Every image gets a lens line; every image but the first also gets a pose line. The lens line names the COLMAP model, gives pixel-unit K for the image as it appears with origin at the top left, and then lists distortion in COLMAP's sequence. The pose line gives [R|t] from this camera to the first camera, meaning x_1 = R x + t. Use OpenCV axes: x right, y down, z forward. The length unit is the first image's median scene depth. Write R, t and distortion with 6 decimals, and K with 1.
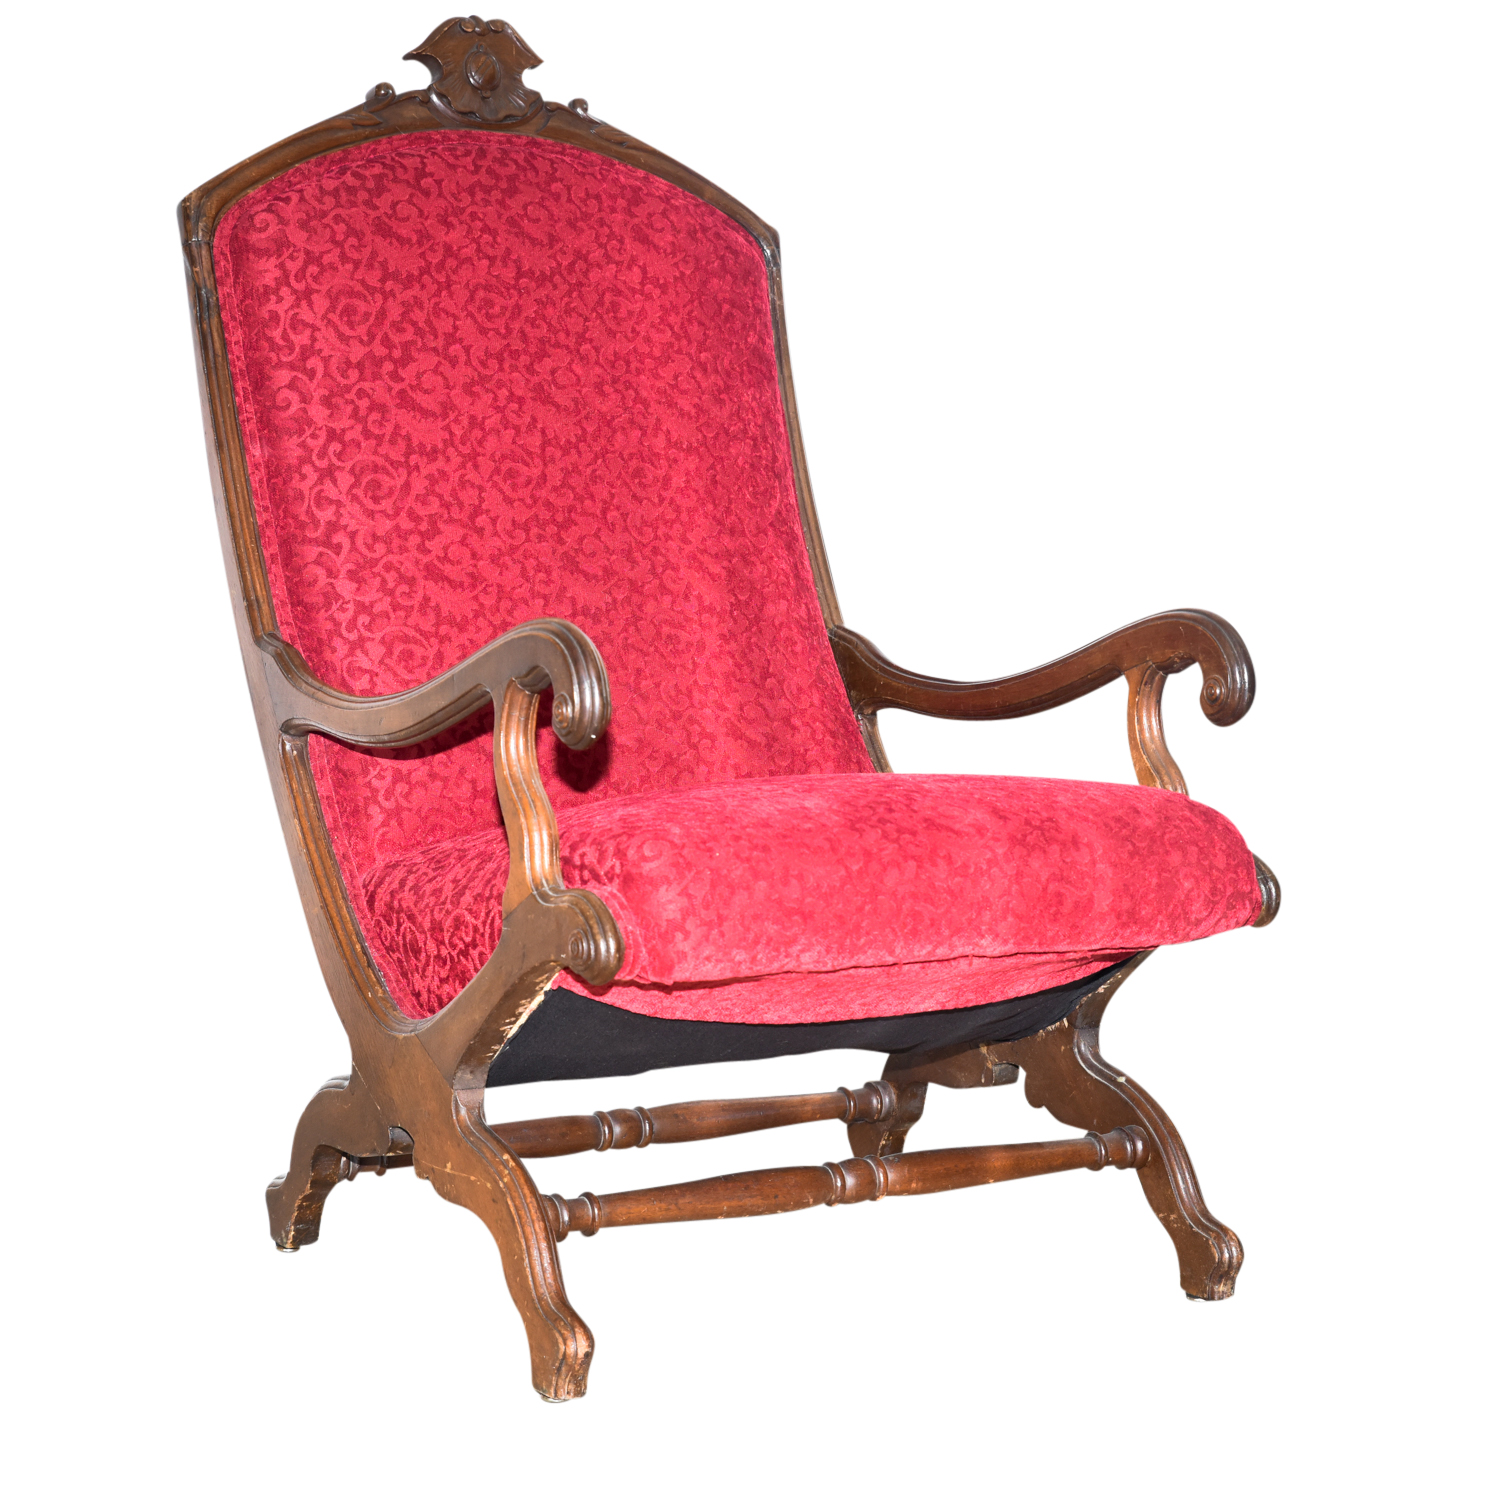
lens RADIAL K [[3161.1, 0, 753.0], [0, 3161.1, 749.5], [0, 0, 1]] dist [0.055365, 0.000000]
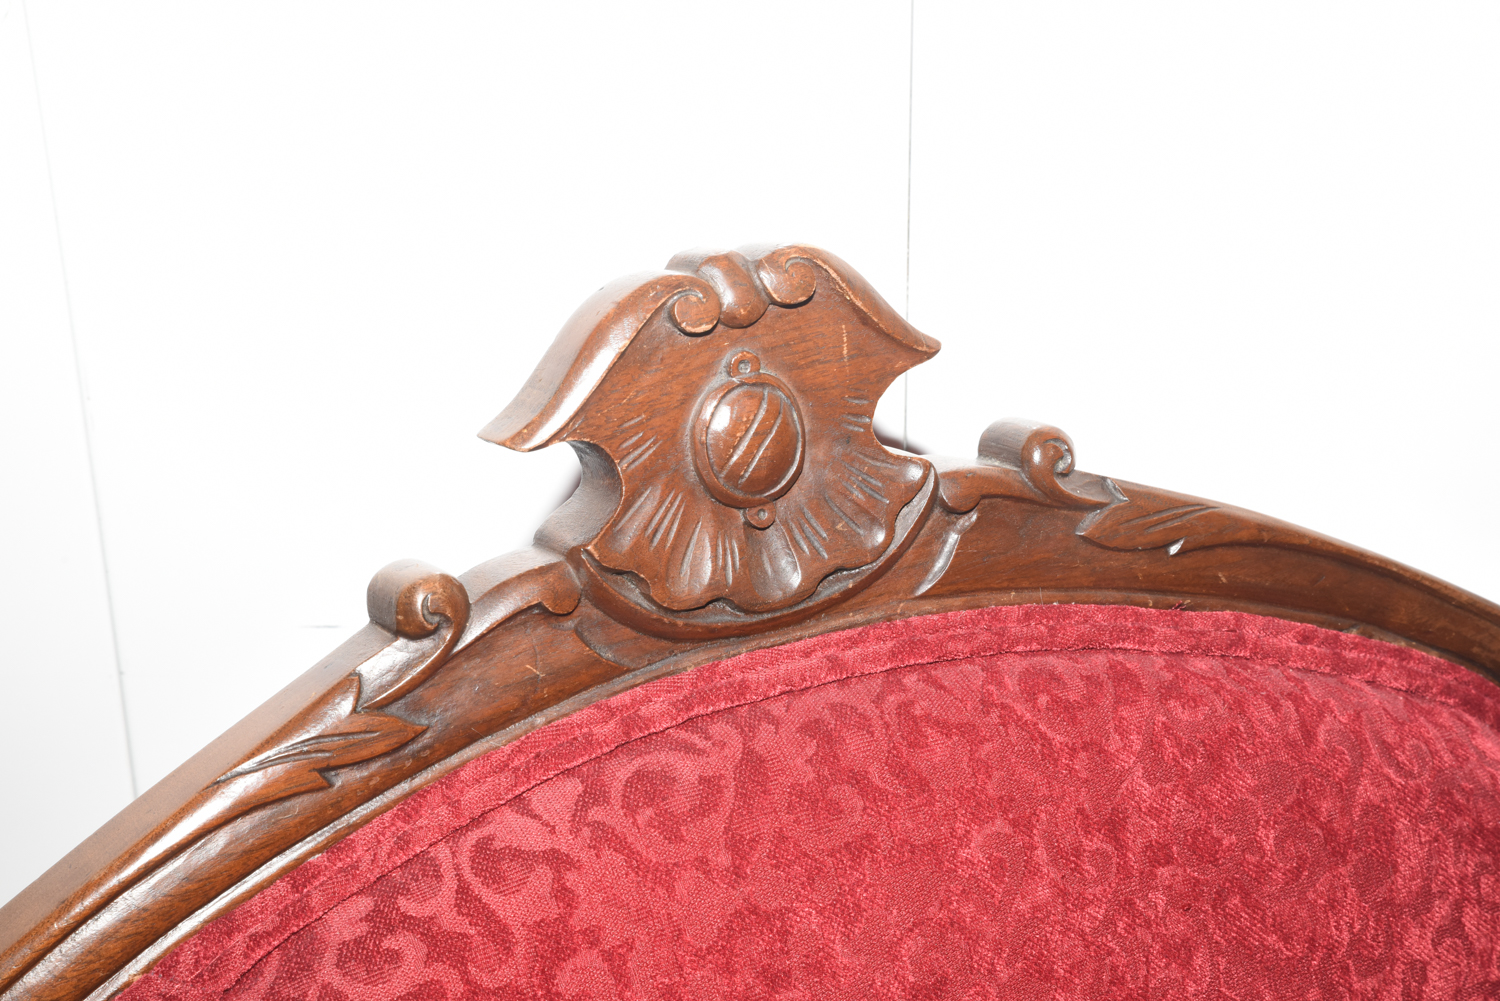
lens RADIAL K [[2637.2, 0, 755.1], [0, 2637.2, 507.0], [0, 0, 1]] dist [0.139537, 0.000000]
pose [[0.998344, 0.002234, -0.057482, -0.072440], [0.017219, 0.941828, 0.335654, -0.305916], [0.054888, -0.336088, 0.940230, 0.785610]]
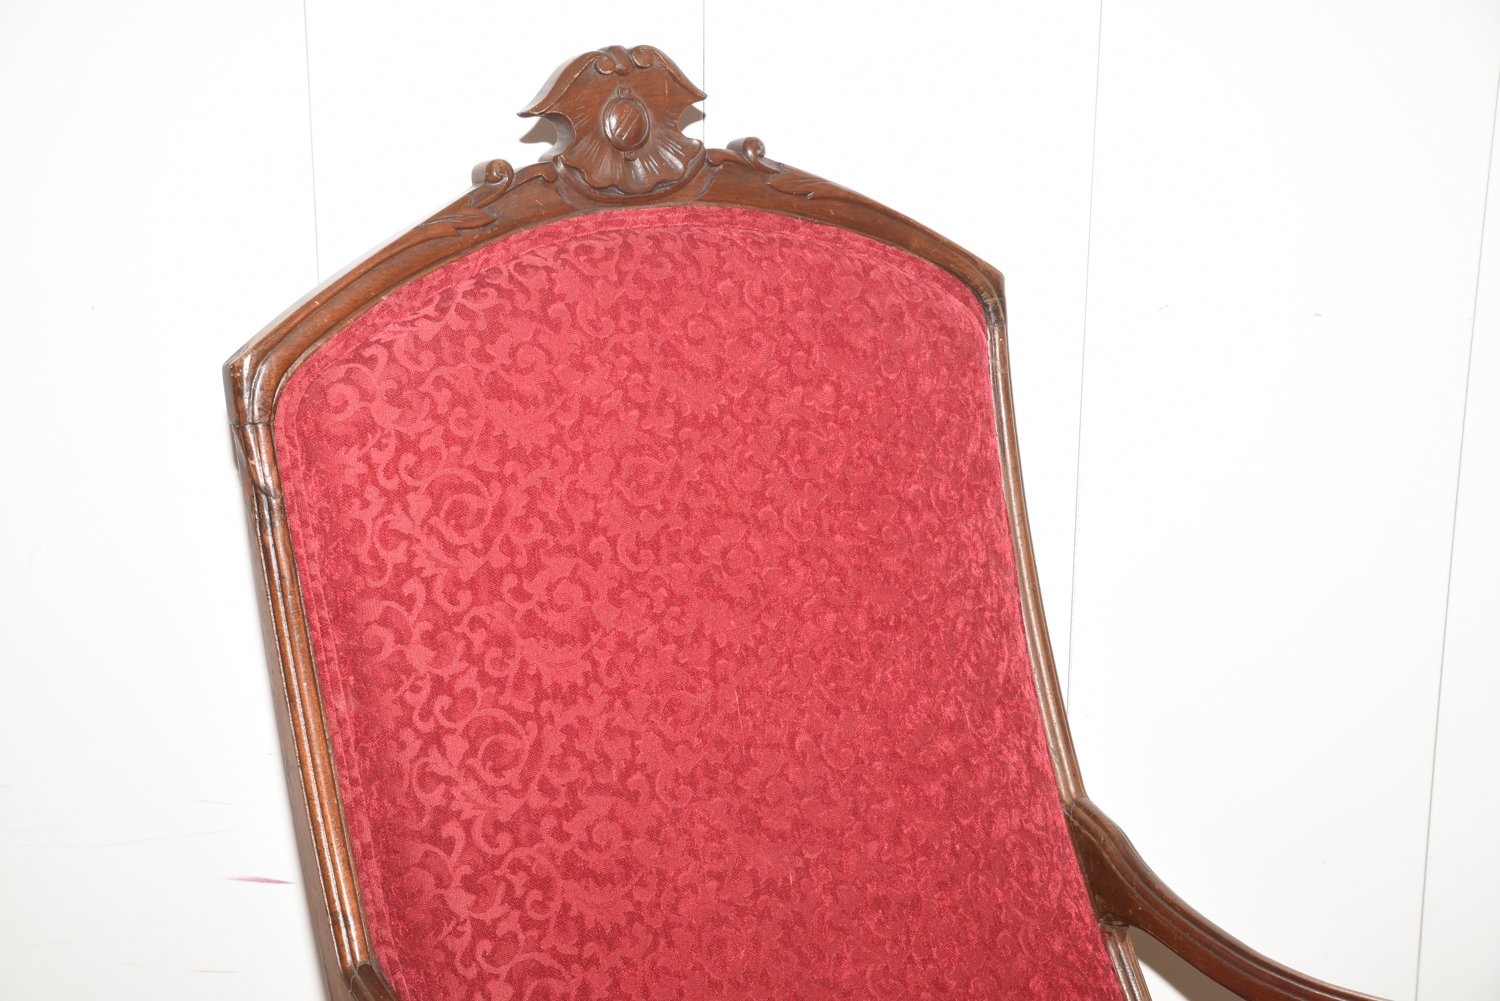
lens RADIAL K [[2637.2, 0, 741.0], [0, 2637.2, 494.5], [0, 0, 1]] dist [0.139537, 0.000000]
pose [[0.999552, 0.001275, -0.029900, -0.040223], [0.004584, 0.980784, 0.195044, -0.260074], [0.029574, -0.195094, 0.980339, 0.377514]]
